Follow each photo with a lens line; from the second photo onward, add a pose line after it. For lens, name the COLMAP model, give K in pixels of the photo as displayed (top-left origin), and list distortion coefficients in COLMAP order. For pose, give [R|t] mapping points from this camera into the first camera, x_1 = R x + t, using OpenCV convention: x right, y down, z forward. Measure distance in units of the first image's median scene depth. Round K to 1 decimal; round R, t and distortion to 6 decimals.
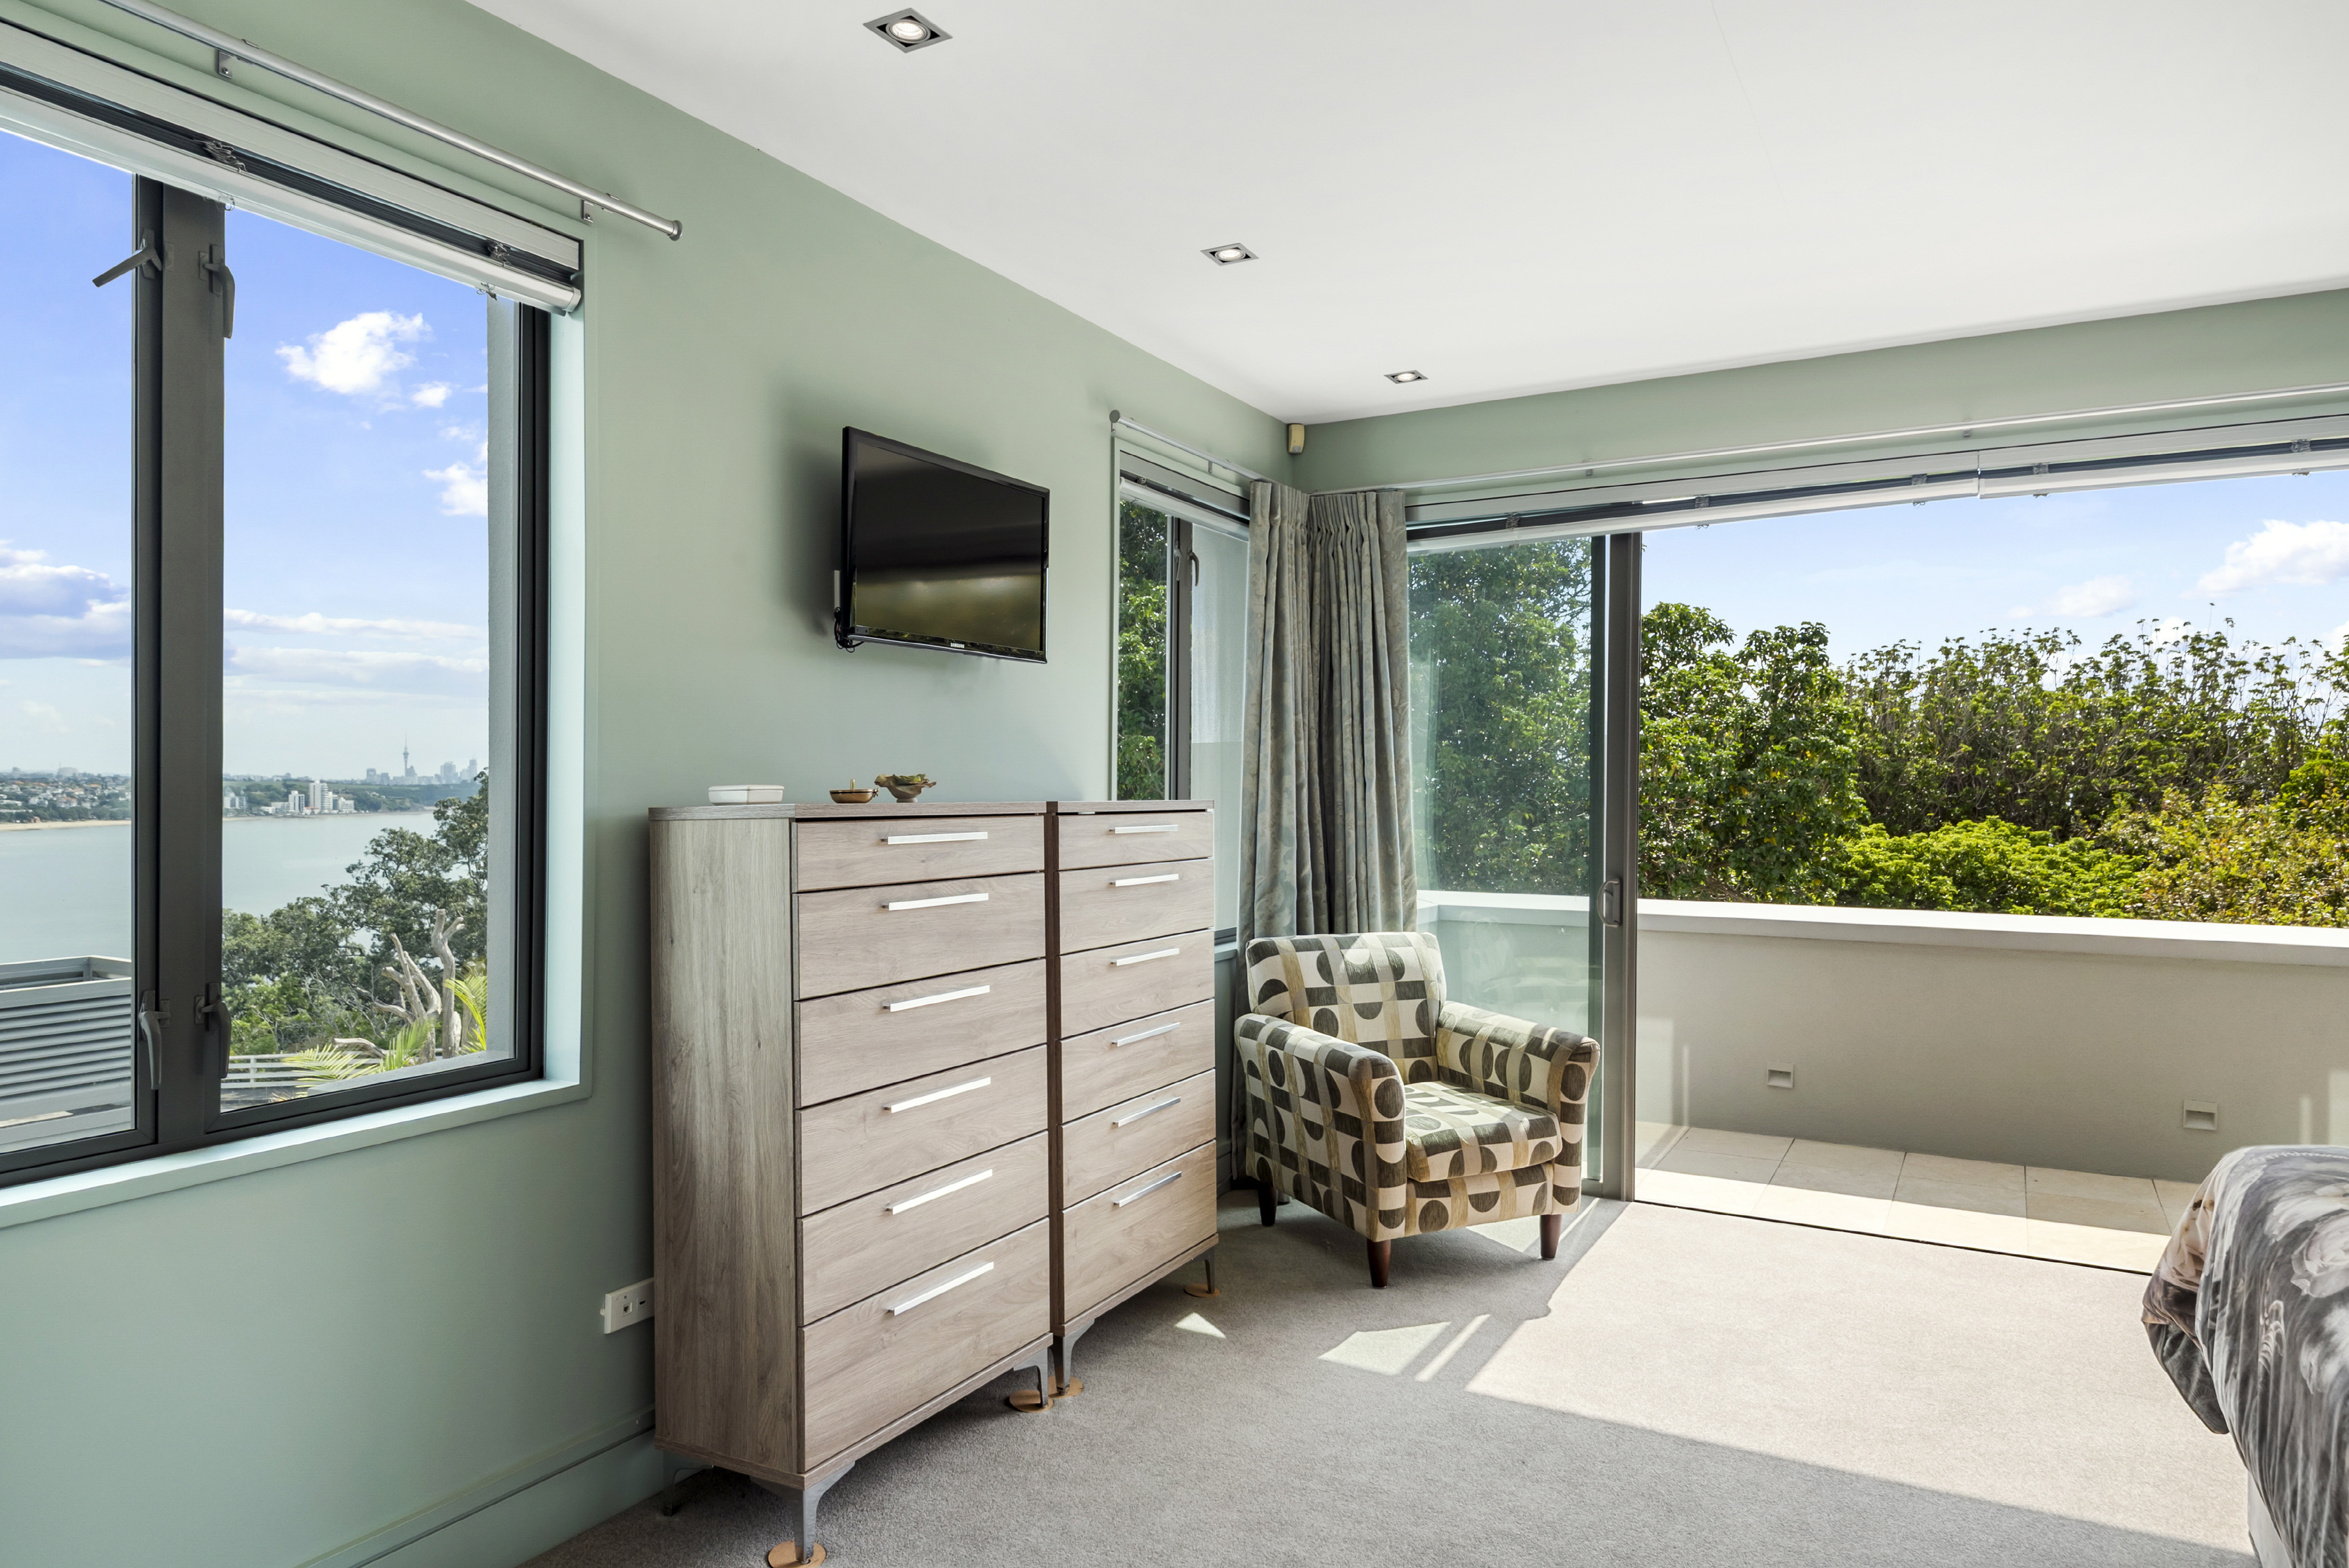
lens RADIAL K [[1424.4, 0, 1176.7], [0, 1424.4, 786.6], [0, 0, 1]] dist [0.017621, -0.000261]
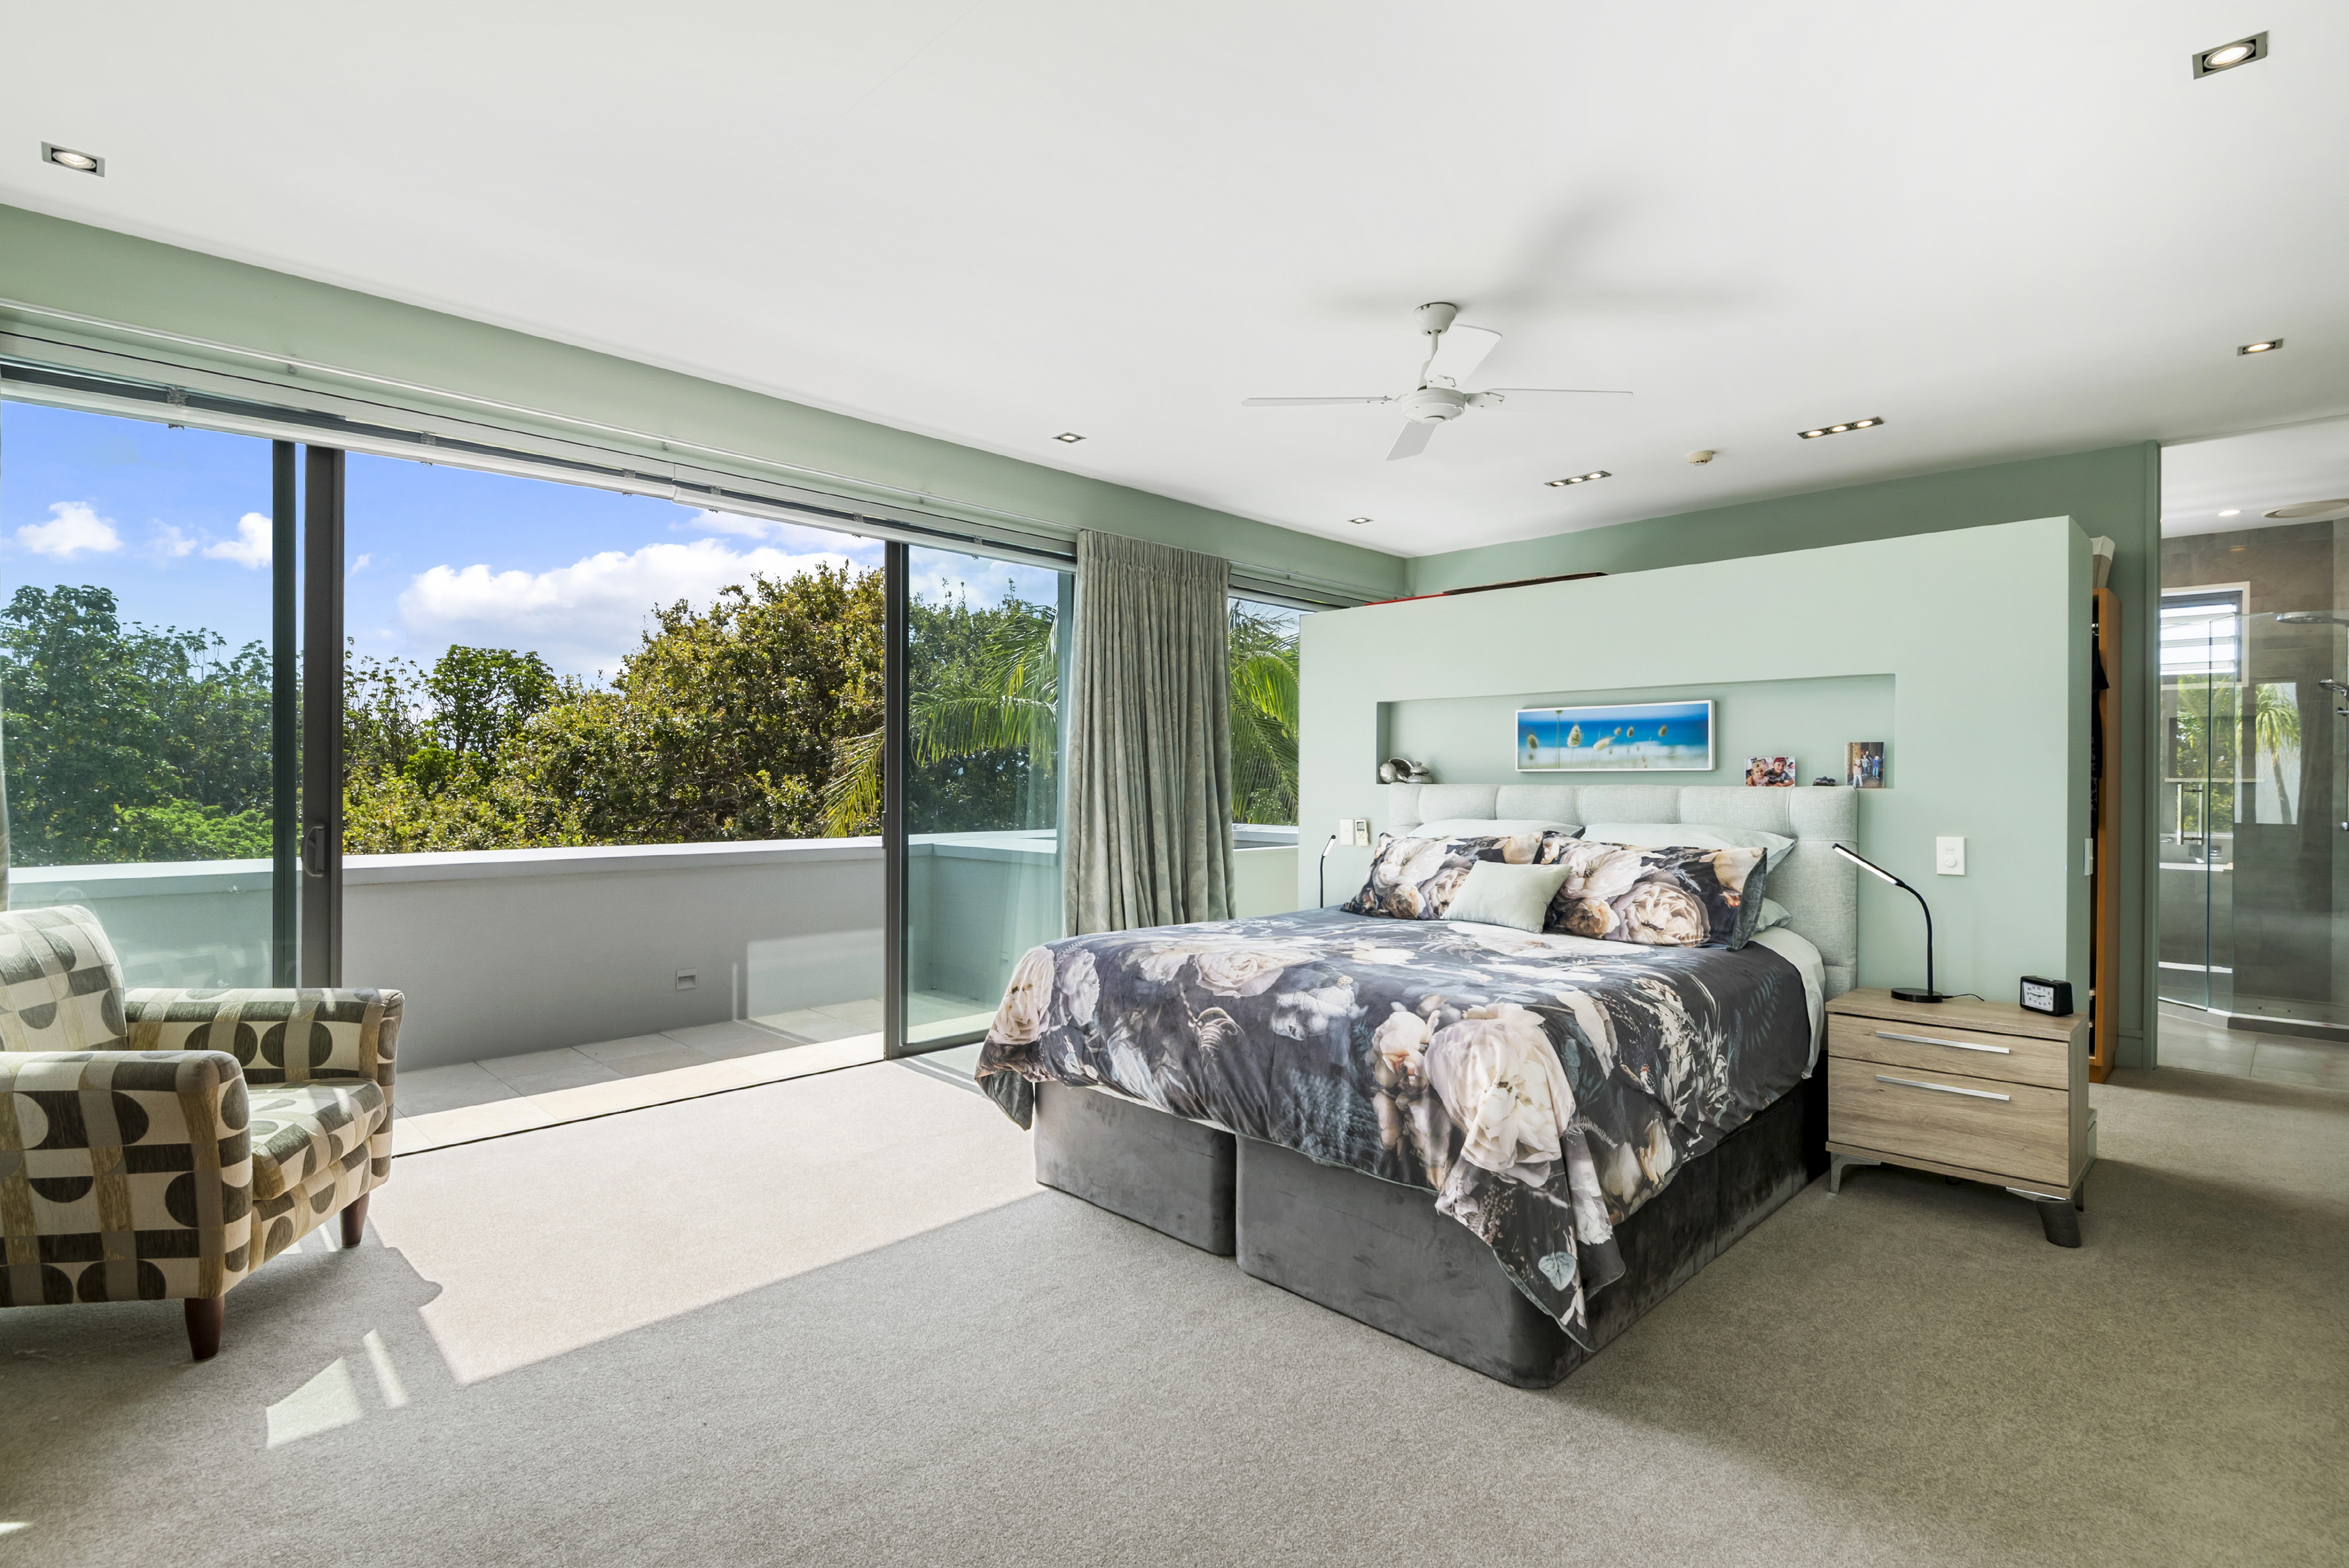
lens RADIAL K [[1112.1, 0, 1177.8], [0, 1112.1, 785.7], [0, 0, 1]] dist [-0.017020, -0.000545]
pose [[0.268490, -0.009916, 0.963231, -0.250821], [-0.002620, 0.999936, 0.011025, 0.034358], [-0.963279, -0.005484, 0.268447, 0.314084]]
